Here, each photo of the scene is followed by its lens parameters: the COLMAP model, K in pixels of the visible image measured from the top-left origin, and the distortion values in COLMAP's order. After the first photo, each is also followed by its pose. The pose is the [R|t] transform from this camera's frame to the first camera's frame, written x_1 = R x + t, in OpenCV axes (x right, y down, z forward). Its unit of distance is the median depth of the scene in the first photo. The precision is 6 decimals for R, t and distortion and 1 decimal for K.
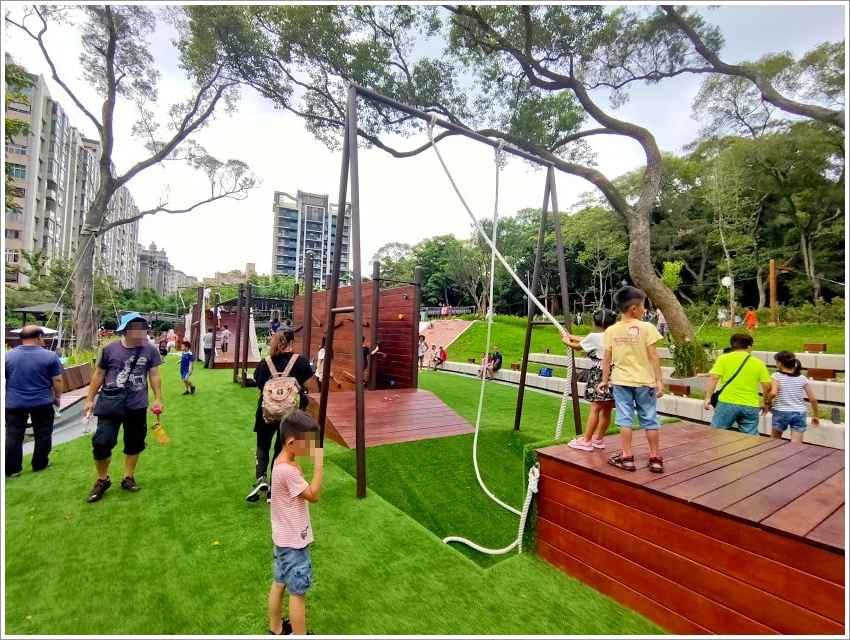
lens RADIAL K [[401.8, 0, 425.0], [0, 401.8, 320.0], [0, 0, 1]] dist [0.001674, 0.000578]
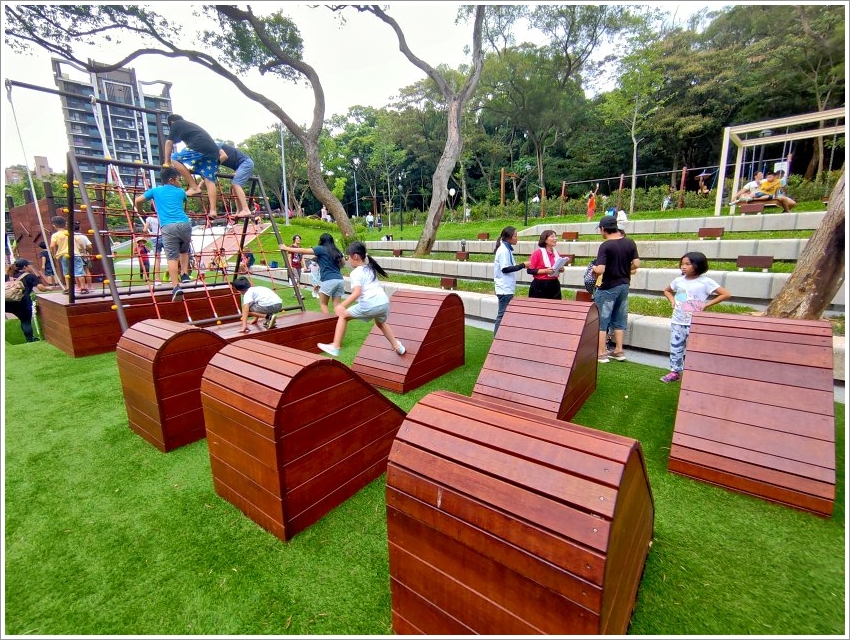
lens RADIAL K [[394.2, 0, 428.0], [0, 394.2, 315.6], [0, 0, 1]] dist [0.000508, -0.000006]
pose [[0.947532, -0.104572, 0.302073, 0.219264], [0.030920, 0.970530, 0.238989, 0.000030], [-0.318162, -0.217110, 0.922841, -0.217505]]
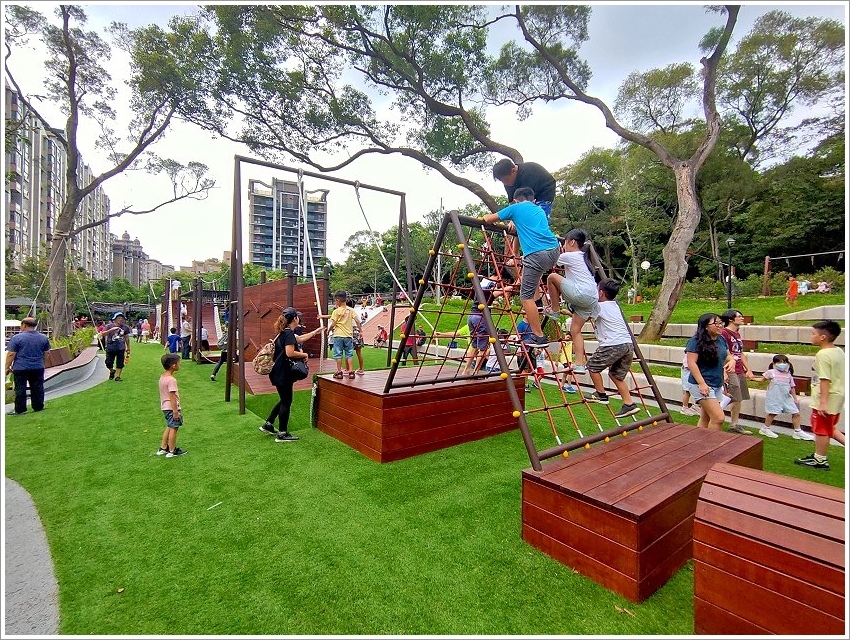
lens RADIAL K [[394.2, 0, 428.0], [0, 394.2, 315.6], [0, 0, 1]] dist [0.000508, -0.000006]
pose [[0.998286, -0.027613, 0.051607, 0.093446], [0.025949, 0.999130, 0.032650, -0.001237], [-0.052464, -0.031255, 0.998134, -0.116975]]
